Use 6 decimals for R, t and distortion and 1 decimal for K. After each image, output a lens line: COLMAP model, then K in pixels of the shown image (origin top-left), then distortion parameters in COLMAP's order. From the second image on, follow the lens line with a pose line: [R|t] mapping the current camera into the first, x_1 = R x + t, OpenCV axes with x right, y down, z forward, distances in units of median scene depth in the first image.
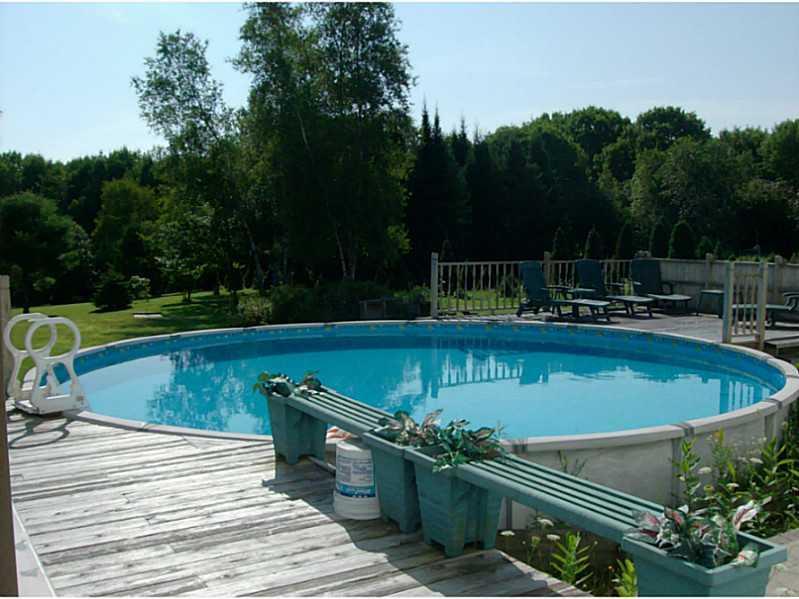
lens RADIAL K [[851.6, 0, 399.5], [0, 851.6, 299.5], [0, 0, 1]] dist [-0.184170, 0.141581]
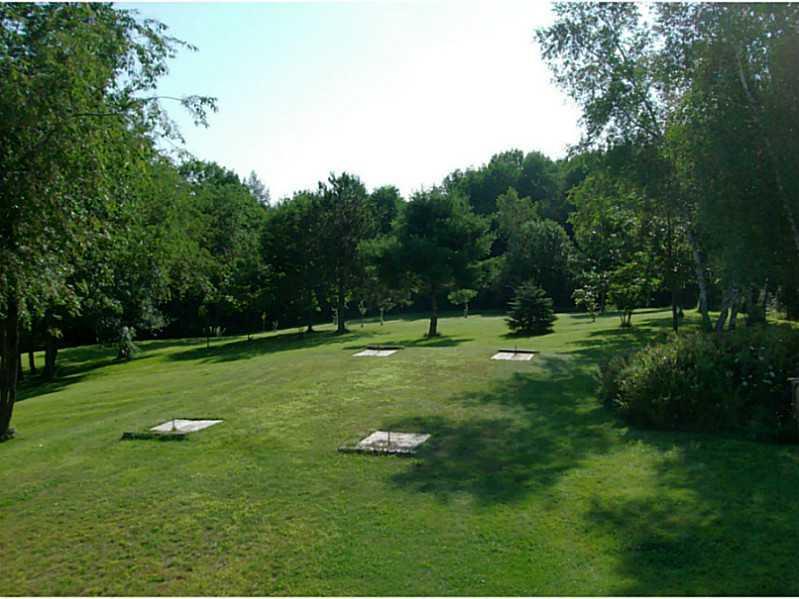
lens RADIAL K [[851.6, 0, 399.5], [0, 851.6, 299.5], [0, 0, 1]] dist [-0.184170, 0.141581]
pose [[0.810561, 0.034578, -0.584632, 0.023851], [-0.034297, 0.999345, 0.011557, -0.024620], [0.584649, 0.010684, 0.811216, 0.276550]]
